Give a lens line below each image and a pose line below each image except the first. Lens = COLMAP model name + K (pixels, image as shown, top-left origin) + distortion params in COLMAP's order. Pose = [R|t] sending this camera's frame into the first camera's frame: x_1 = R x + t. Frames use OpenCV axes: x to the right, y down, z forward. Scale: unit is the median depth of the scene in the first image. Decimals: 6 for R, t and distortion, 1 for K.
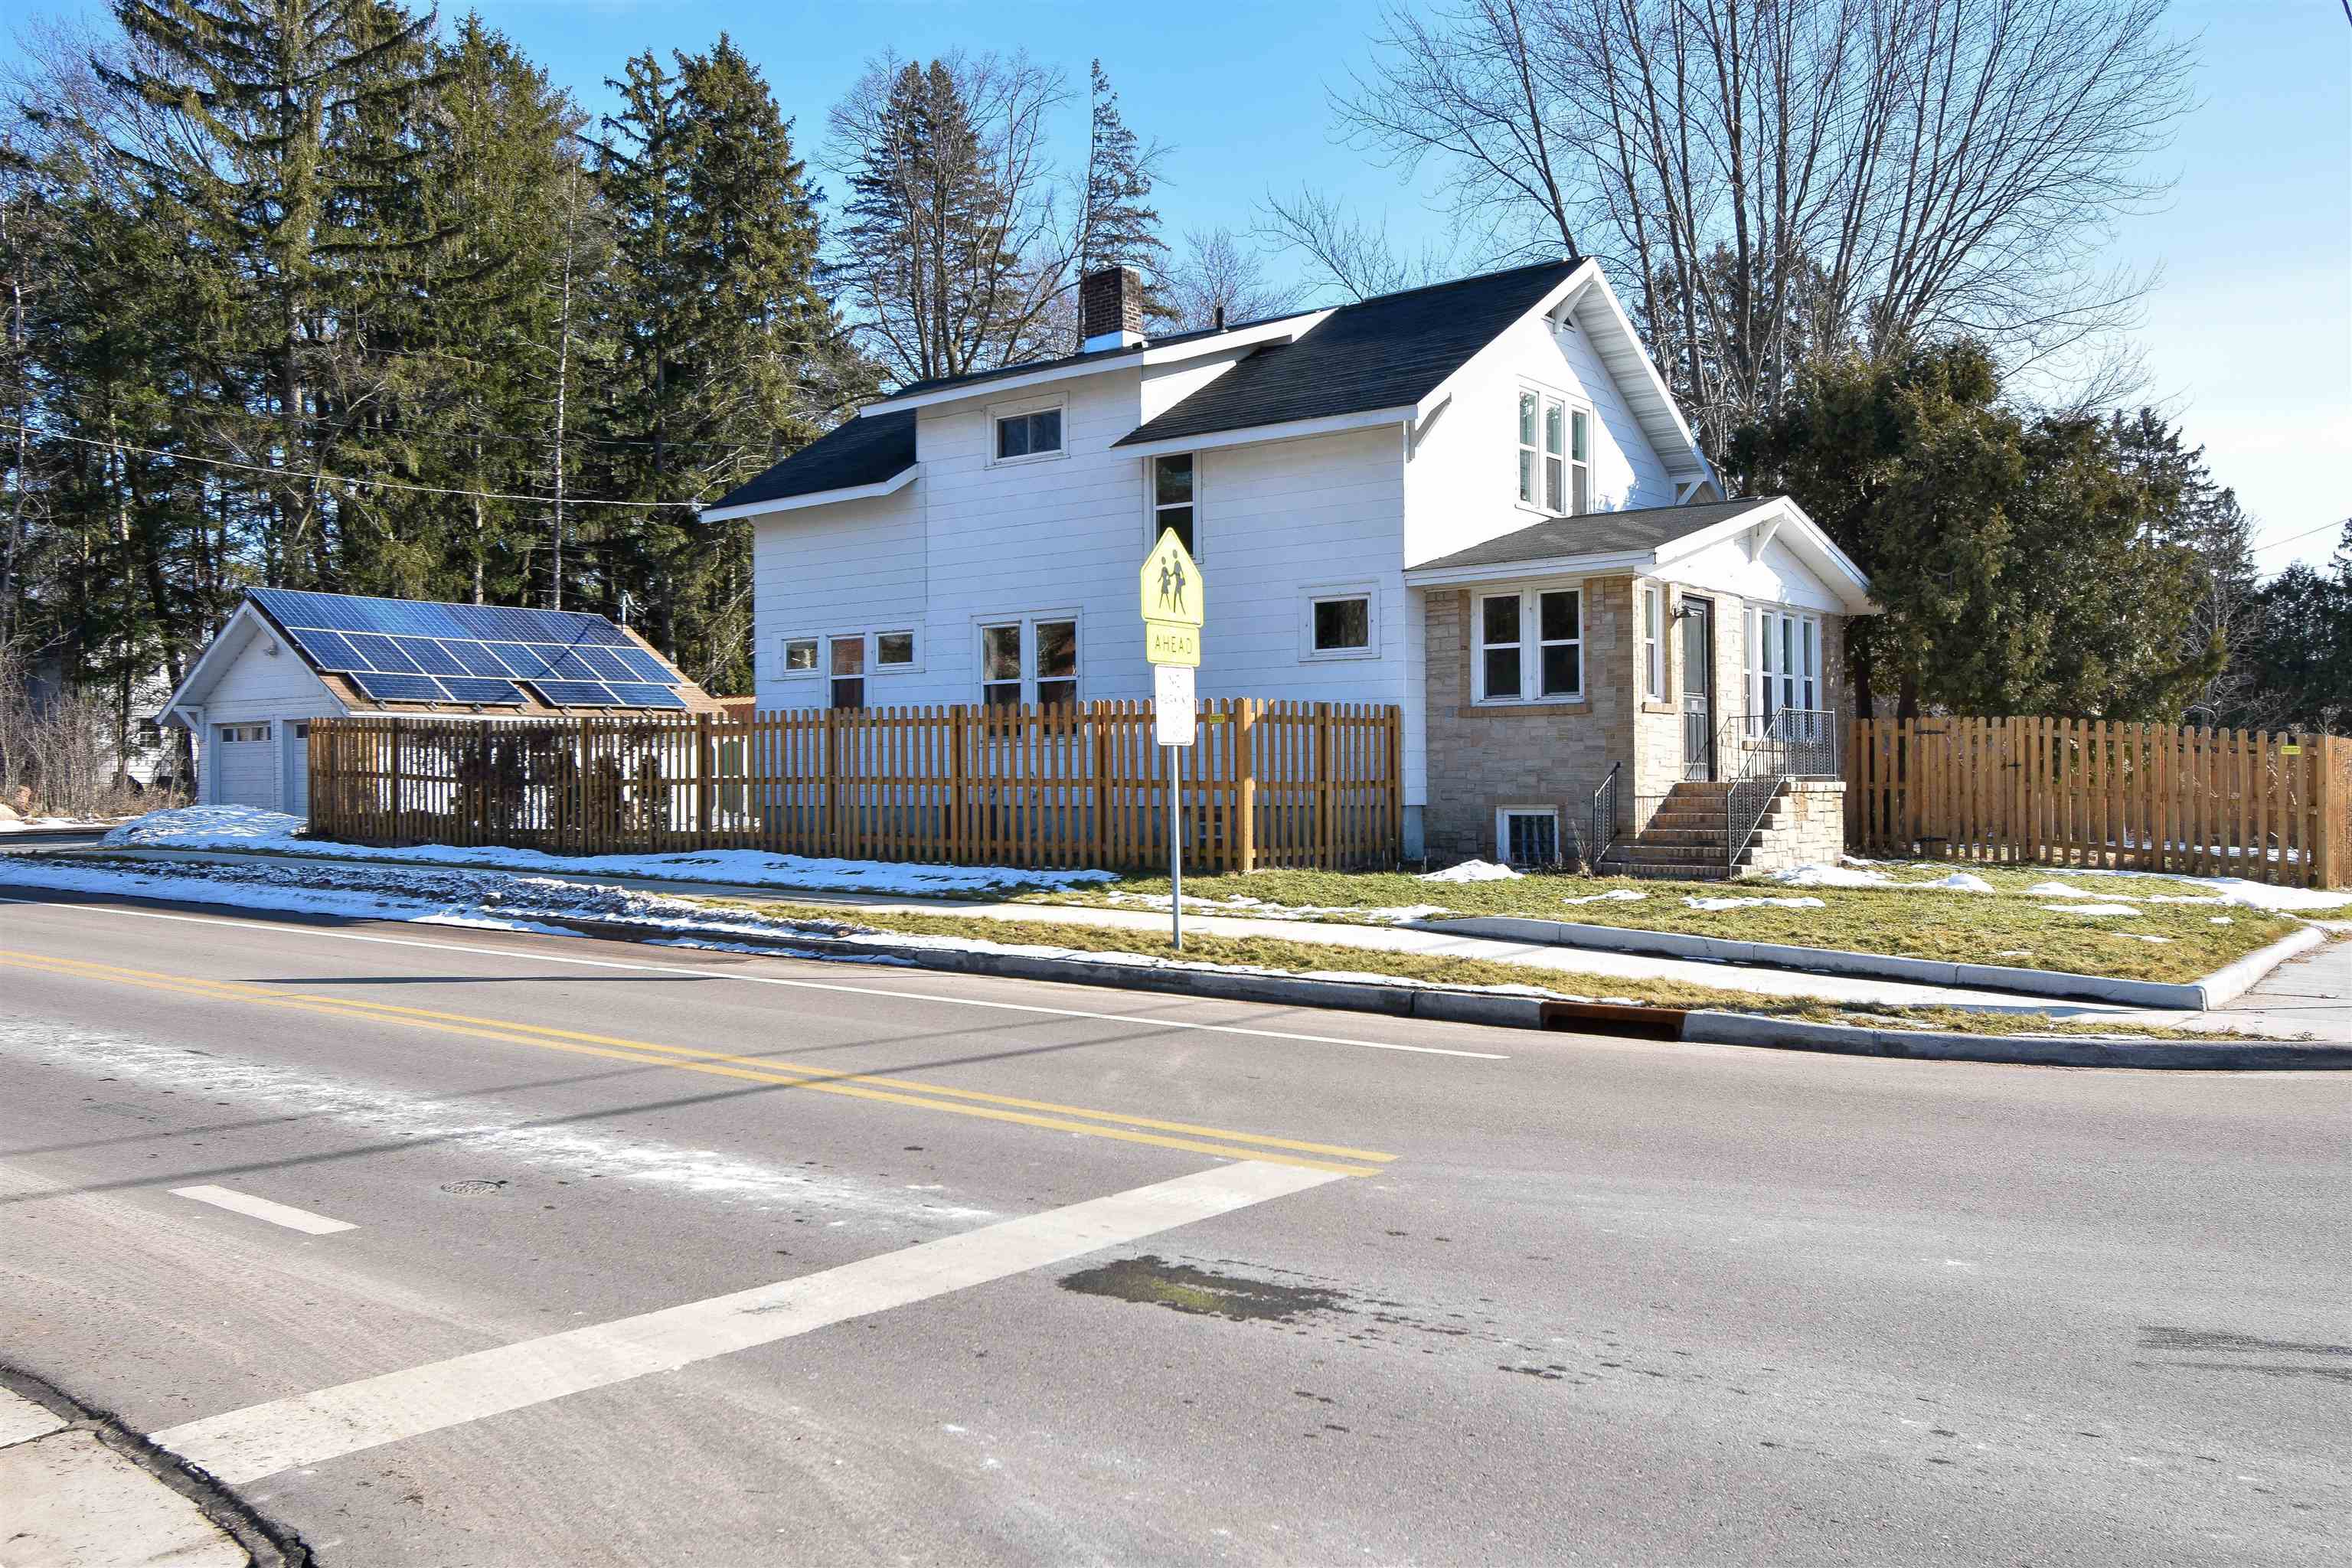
lens RADIAL K [[1930.5, 0, 1168.1], [0, 1930.5, 781.2], [0, 0, 1]] dist [0.004602, -0.001071]
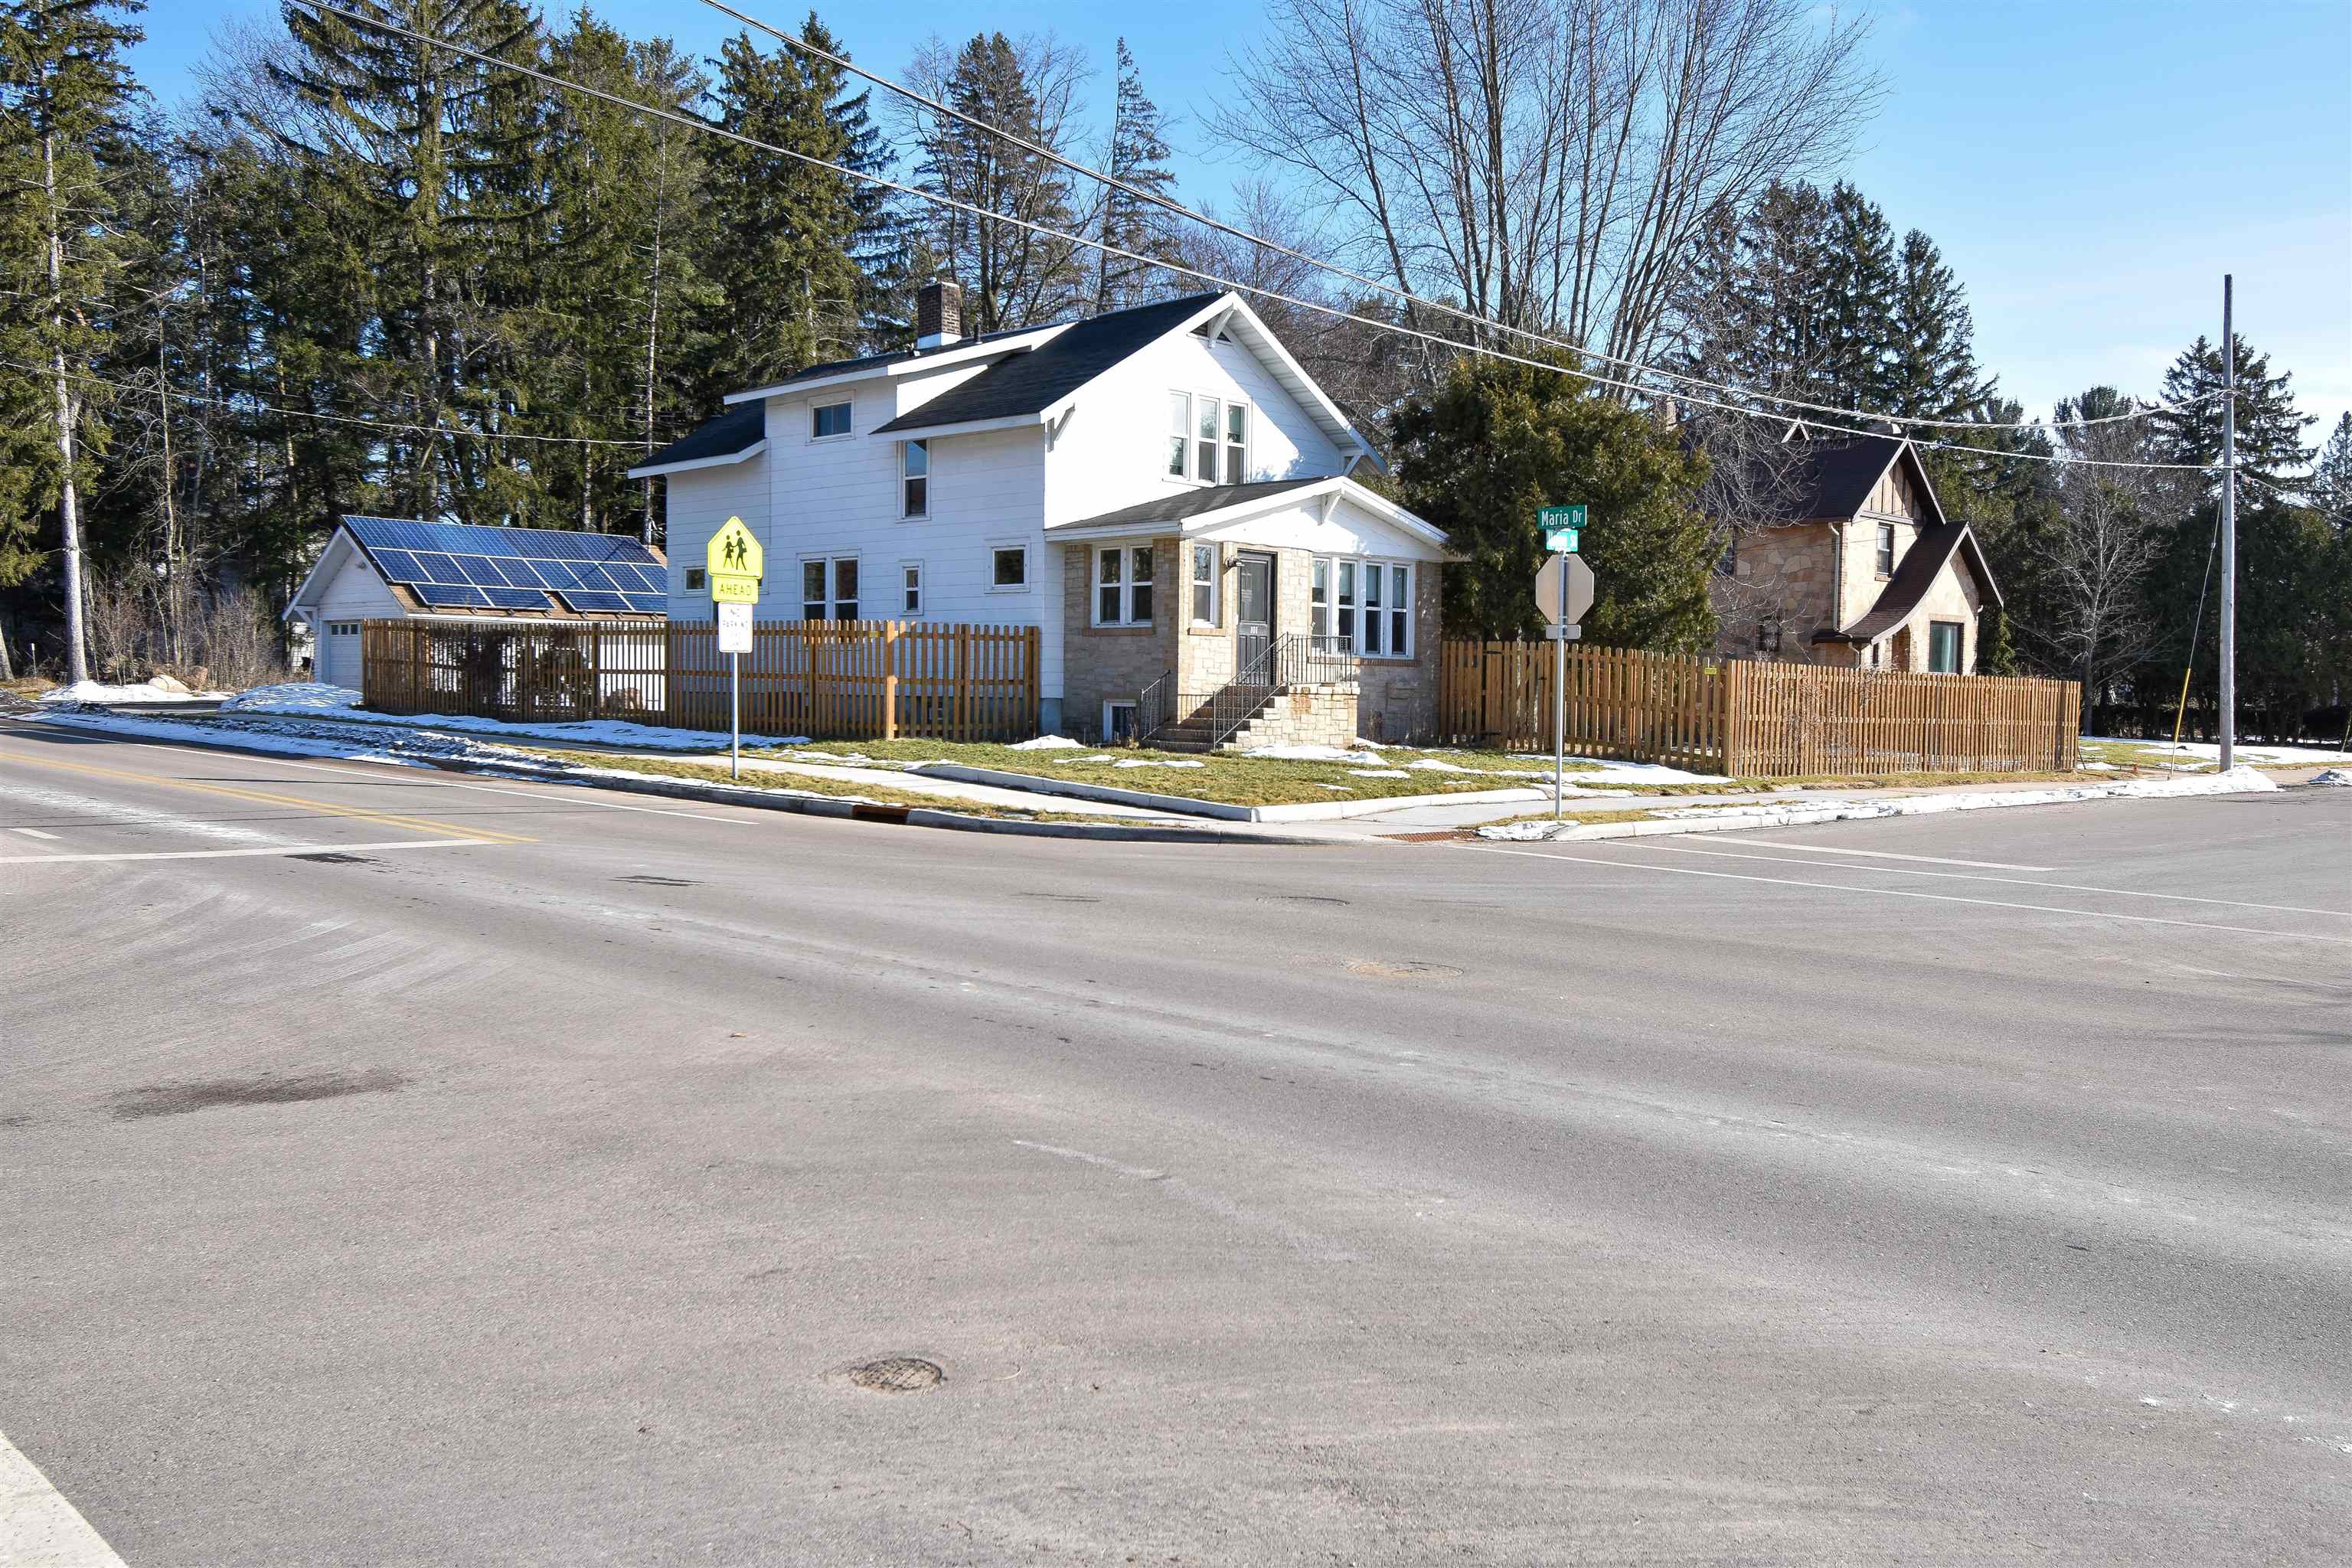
lens RADIAL K [[1923.9, 0, 1176.0], [0, 1923.9, 784.0], [0, 0, 1]] dist [0.006948, 0.002192]
pose [[0.993885, 0.026002, -0.107317, 0.319612], [-0.020414, 0.998394, 0.052848, -0.000759], [0.108519, -0.050334, 0.992819, -0.330067]]
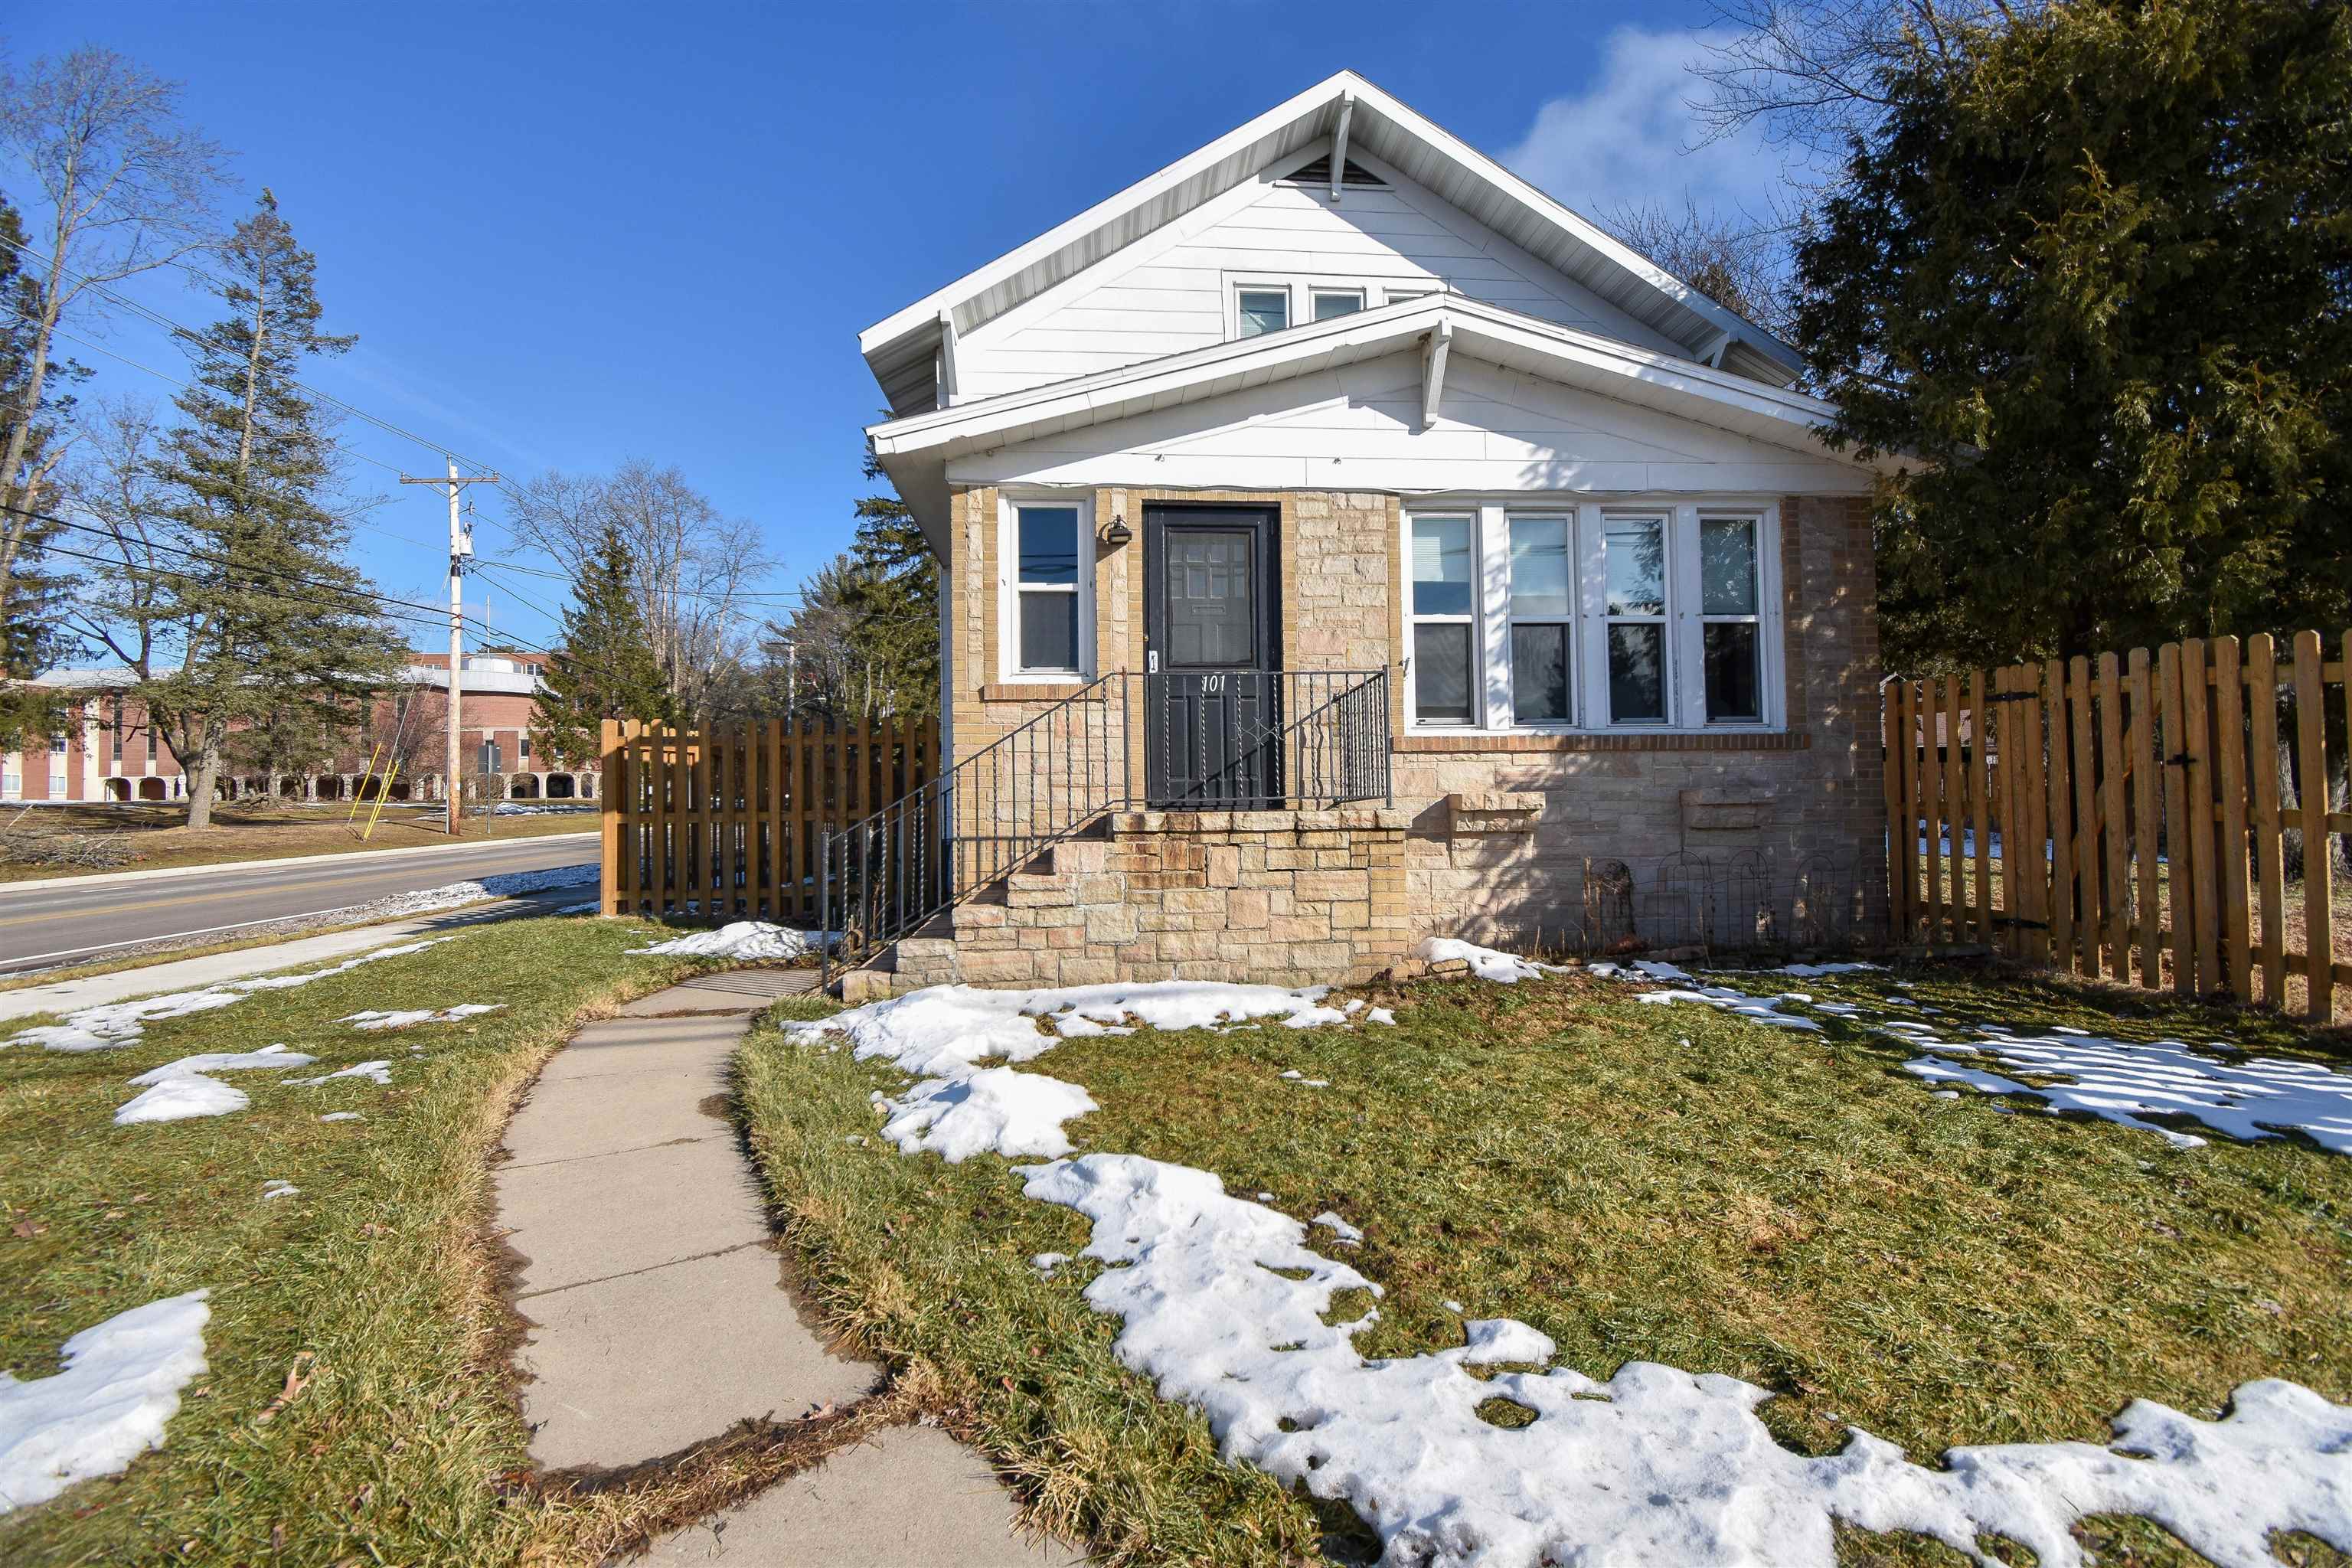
lens RADIAL K [[1035.6, 0, 1182.8], [0, 1035.6, 779.3], [0, 0, 1]] dist [0.019465, -0.024577]
pose [[0.682358, -0.024014, -0.730623, 0.436099], [0.011840, 0.999692, -0.021800, -0.002023], [0.730922, 0.006224, 0.682433, 0.670404]]
